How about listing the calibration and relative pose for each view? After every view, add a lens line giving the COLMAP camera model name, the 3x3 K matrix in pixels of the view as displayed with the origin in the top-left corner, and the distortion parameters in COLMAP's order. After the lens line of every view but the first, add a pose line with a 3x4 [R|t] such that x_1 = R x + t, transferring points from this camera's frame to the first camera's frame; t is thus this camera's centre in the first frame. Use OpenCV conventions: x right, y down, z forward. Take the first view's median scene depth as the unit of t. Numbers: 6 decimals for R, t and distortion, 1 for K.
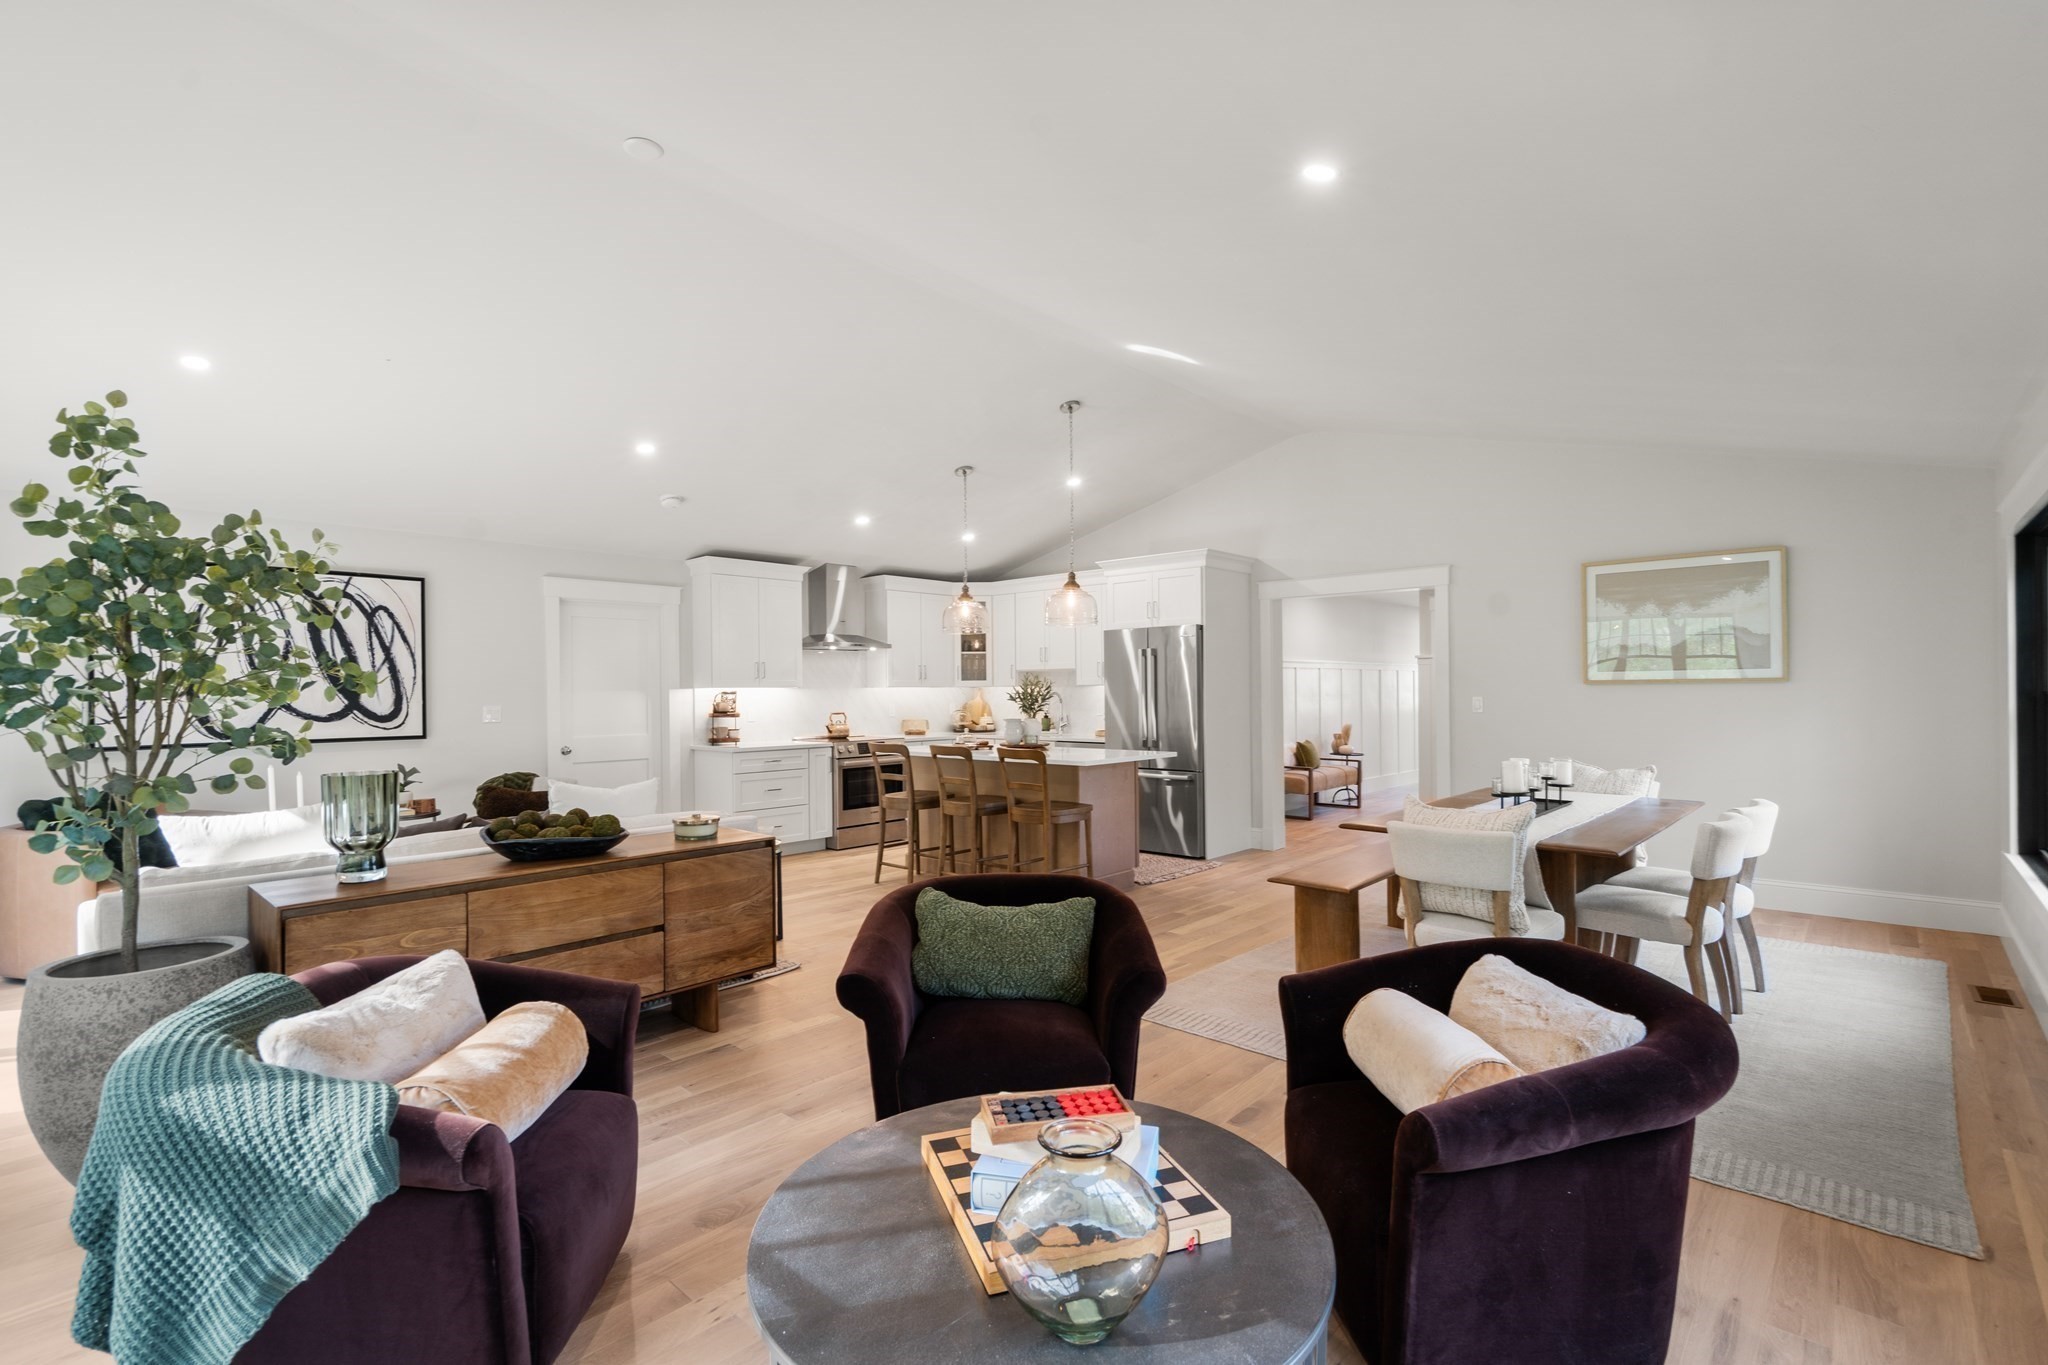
lens RADIAL K [[930.4, 0, 1027.1], [0, 930.4, 686.2], [0, 0, 1]] dist [-0.008301, 0.002228]
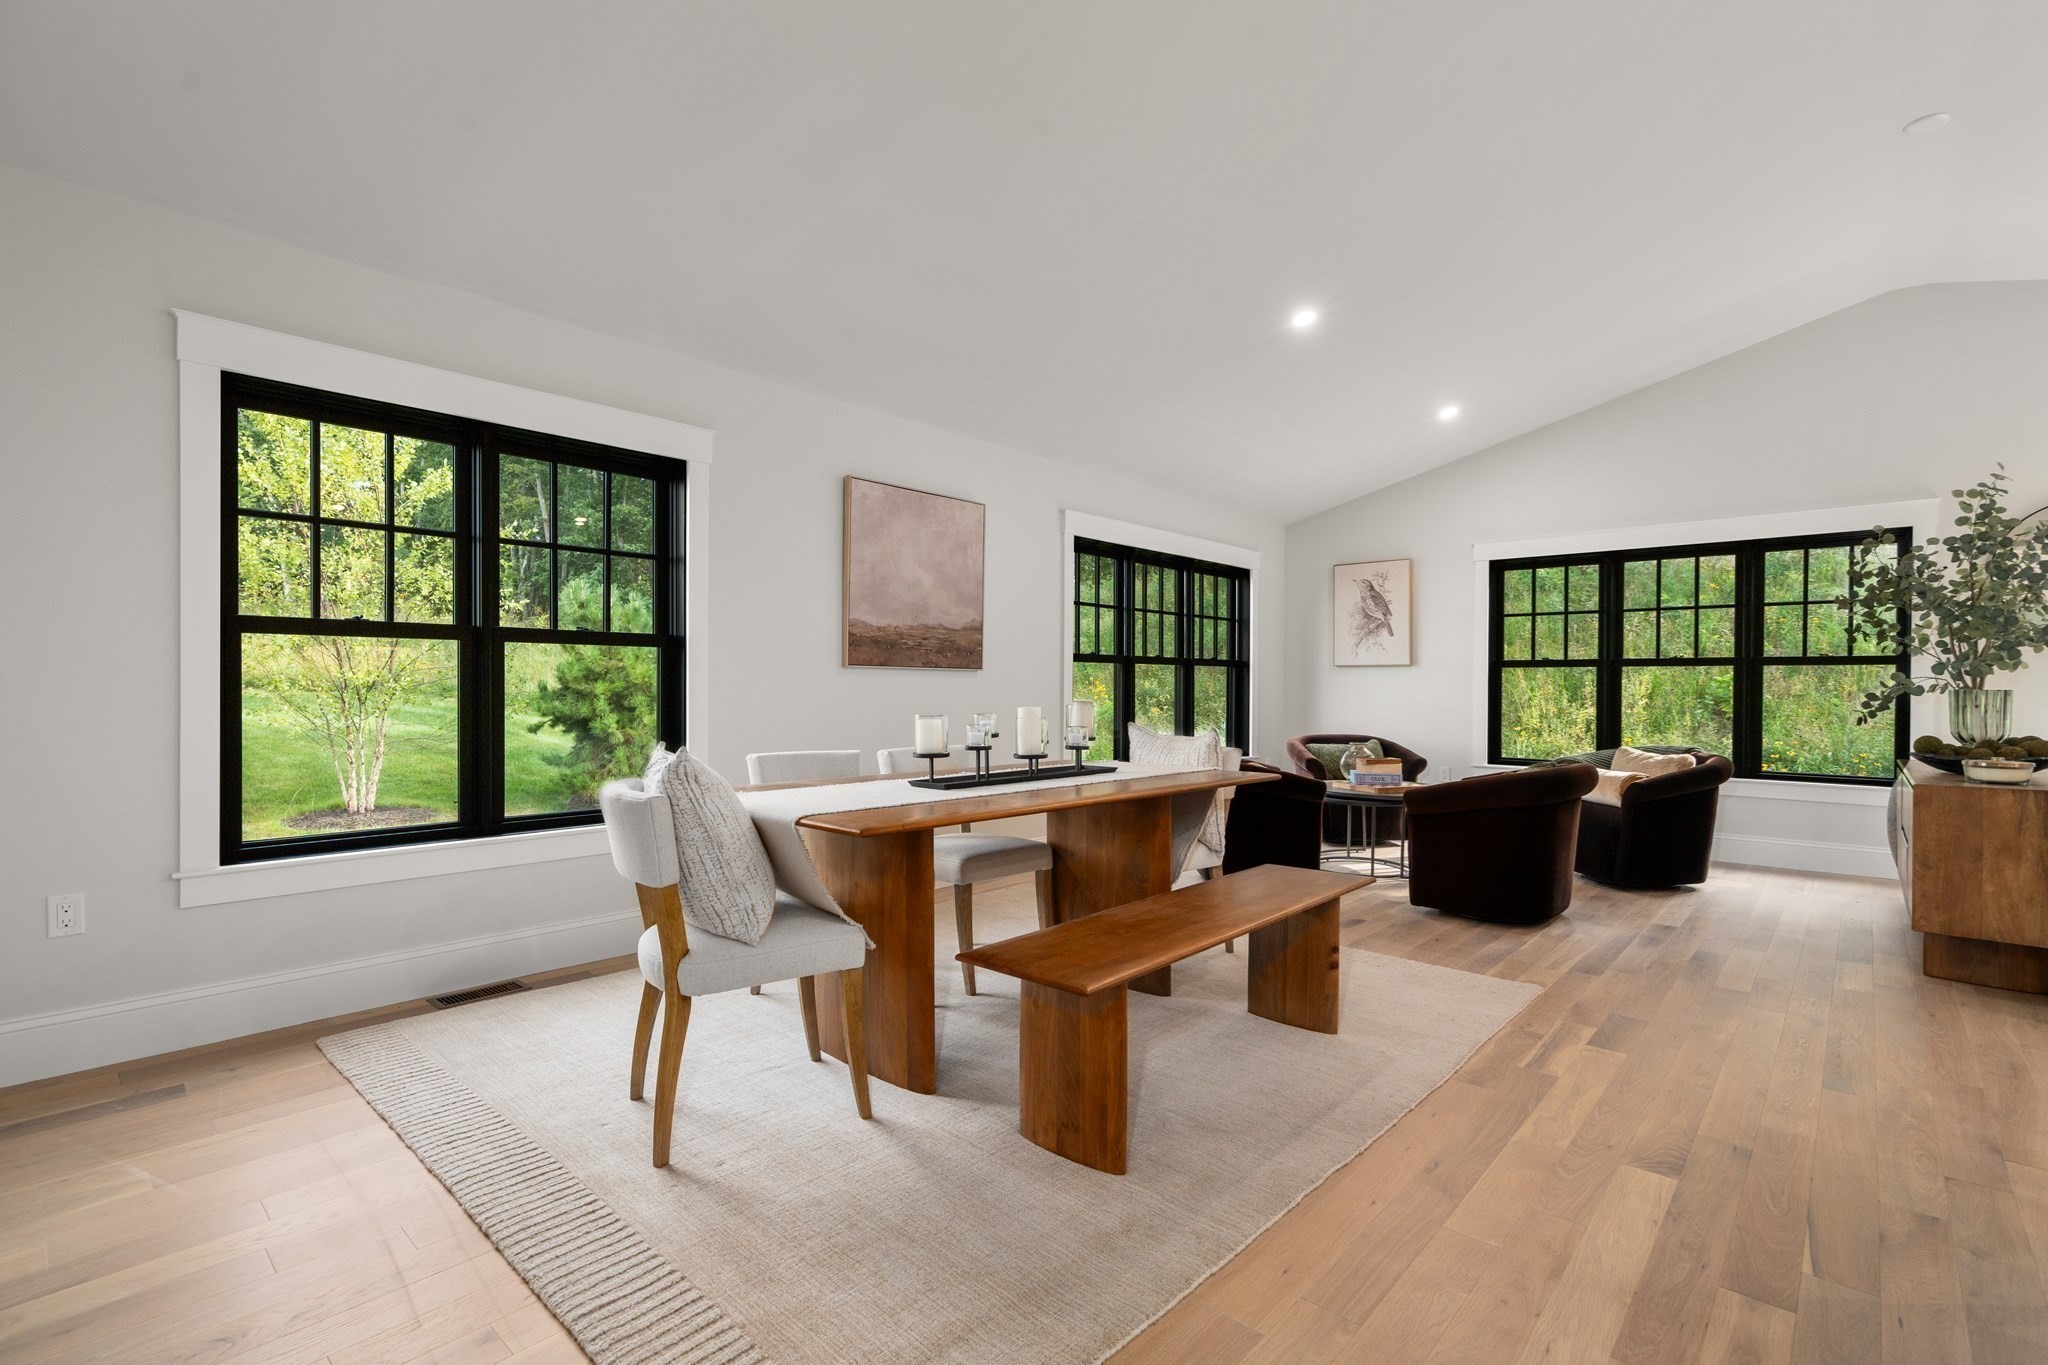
lens RADIAL K [[930.4, 0, 1018.6], [0, 930.4, 683.5], [0, 0, 1]] dist [-0.008301, 0.002228]
pose [[-0.999975, 0.001977, 0.006842, 0.318066], [0.001944, 0.999987, -0.004741, 0.037092], [-0.006852, -0.004727, -0.999965, 1.038022]]
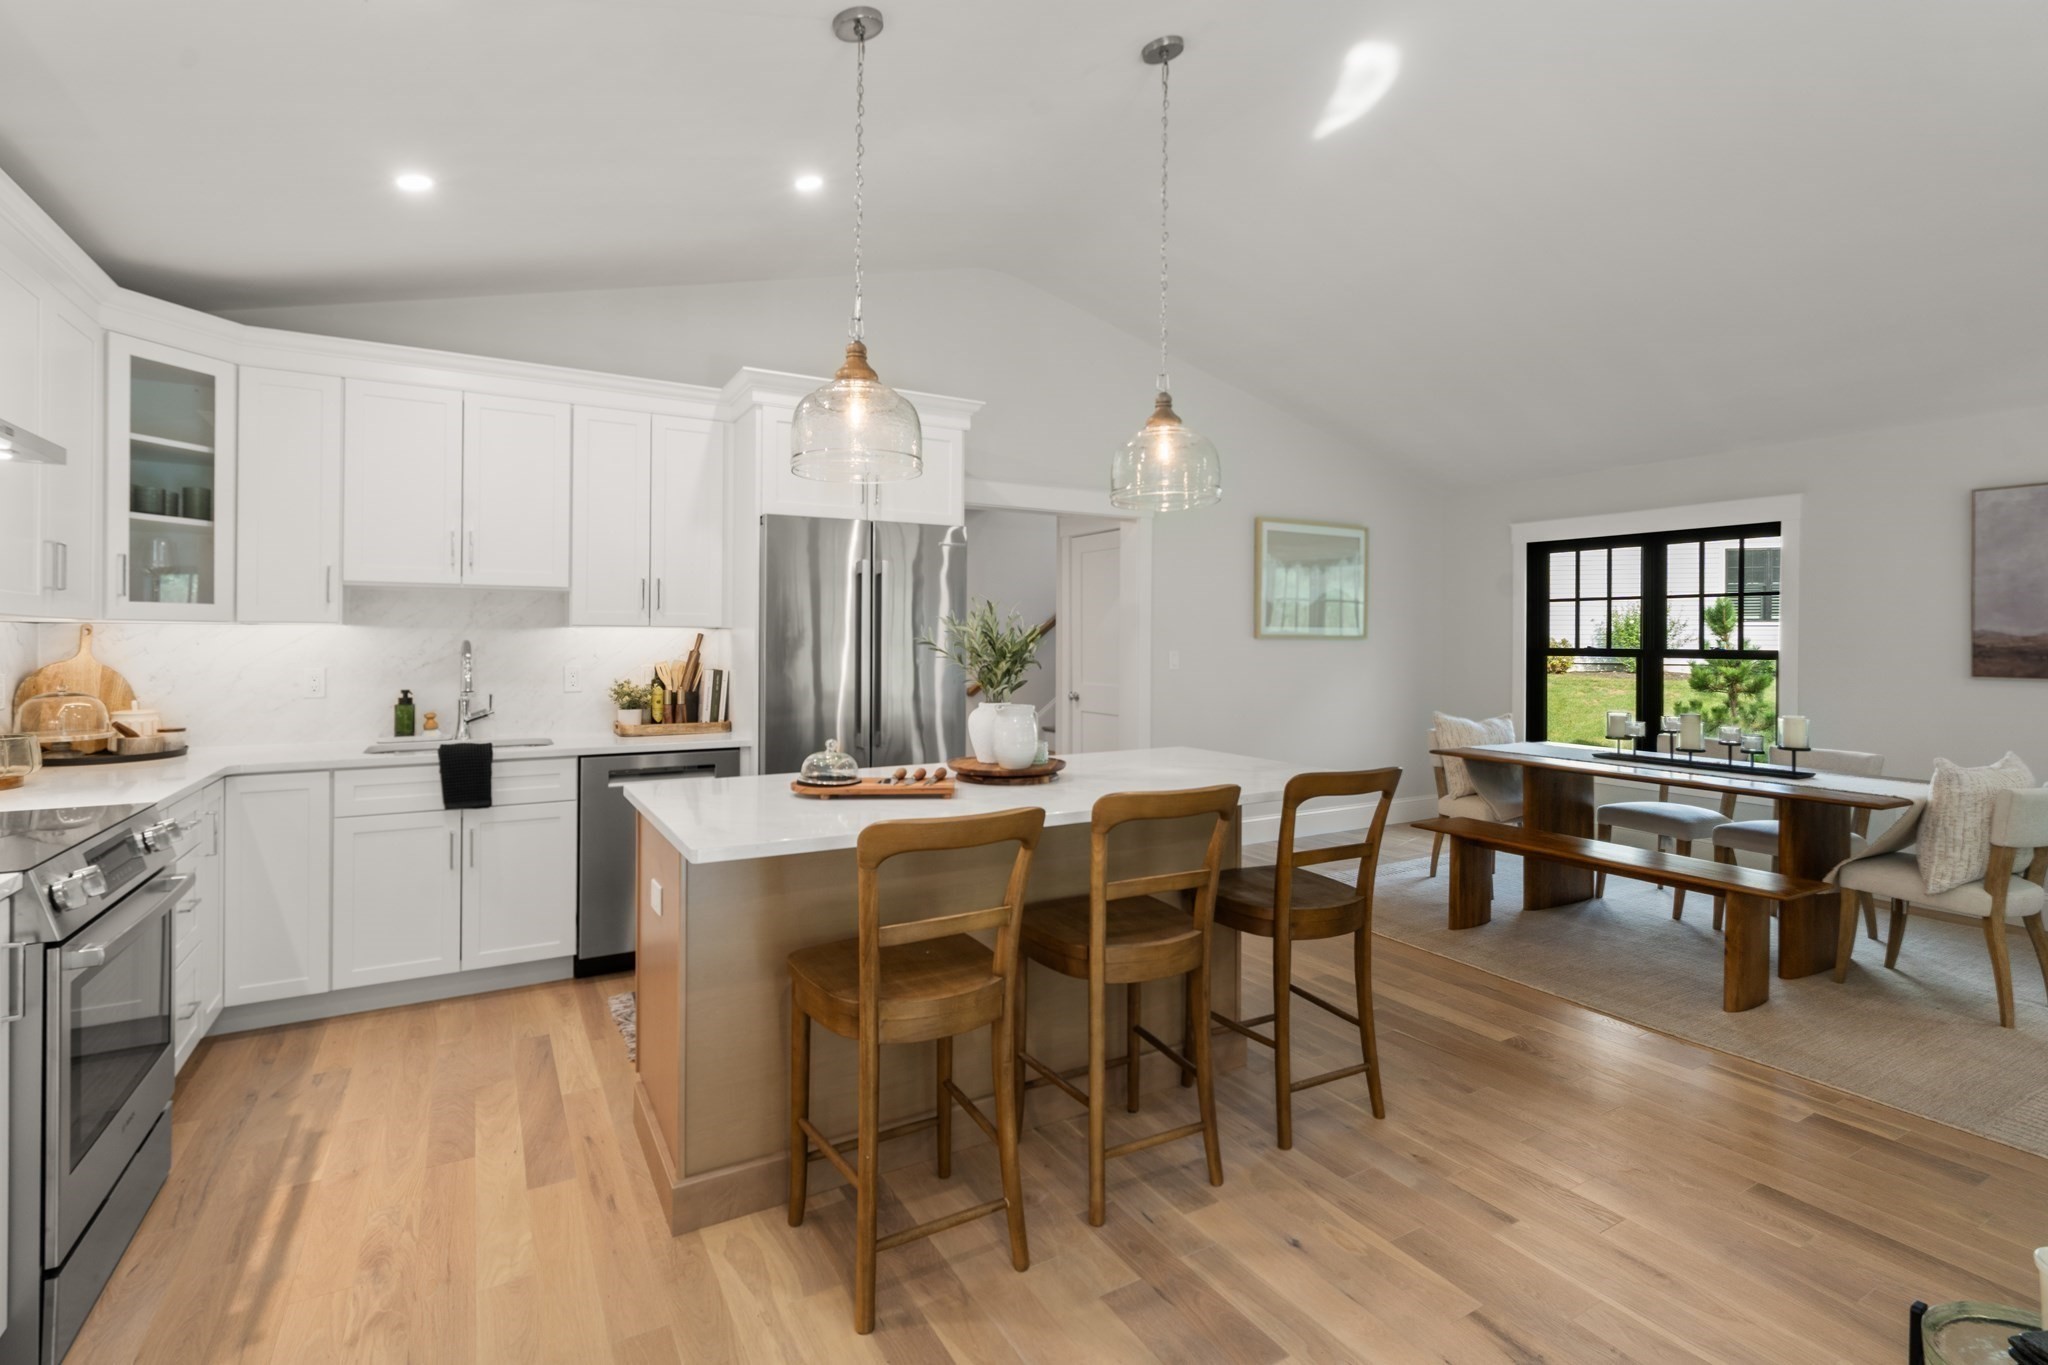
lens RADIAL K [[930.4, 0, 1046.0], [0, 930.4, 640.6], [0, 0, 1]] dist [-0.008301, 0.002228]
pose [[0.297560, 0.011469, 0.954634, -0.377394], [-0.012377, 0.999890, -0.008155, 0.008904], [-0.954623, -0.009389, 0.297670, 0.818219]]
